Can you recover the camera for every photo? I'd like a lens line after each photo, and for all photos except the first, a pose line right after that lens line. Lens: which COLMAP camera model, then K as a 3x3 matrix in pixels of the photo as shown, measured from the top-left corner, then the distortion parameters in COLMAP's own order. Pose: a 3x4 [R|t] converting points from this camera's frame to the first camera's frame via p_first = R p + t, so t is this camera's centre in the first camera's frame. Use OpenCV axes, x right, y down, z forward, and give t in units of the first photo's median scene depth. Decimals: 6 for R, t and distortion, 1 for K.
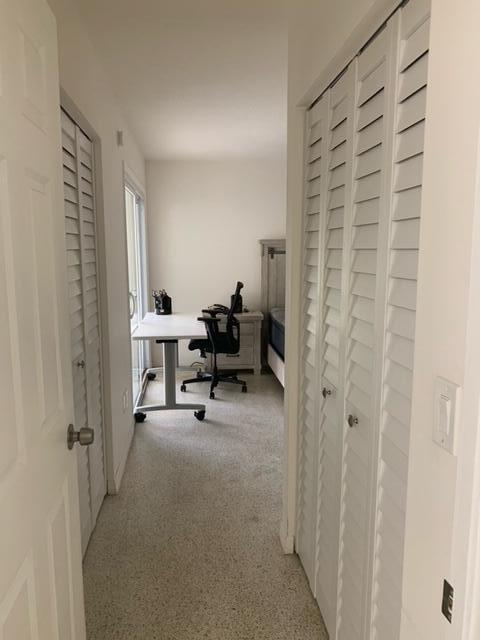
lens RADIAL K [[499.4, 0, 239.8], [0, 499.4, 320.1], [0, 0, 1]] dist [-0.005760, -0.027529]
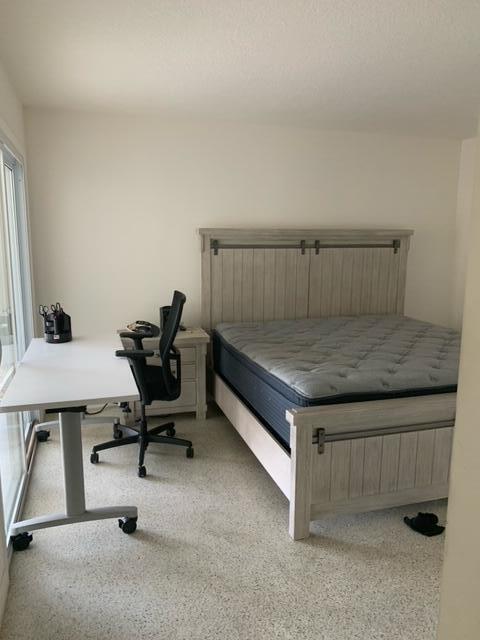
lens RADIAL K [[499.4, 0, 254.2], [0, 499.4, 319.4], [0, 0, 1]] dist [-0.005760, -0.027529]
pose [[0.976050, -0.024499, 0.216160, -0.046305], [0.019299, 0.999472, 0.026135, -0.055610], [-0.216686, -0.021338, 0.976008, 0.326145]]
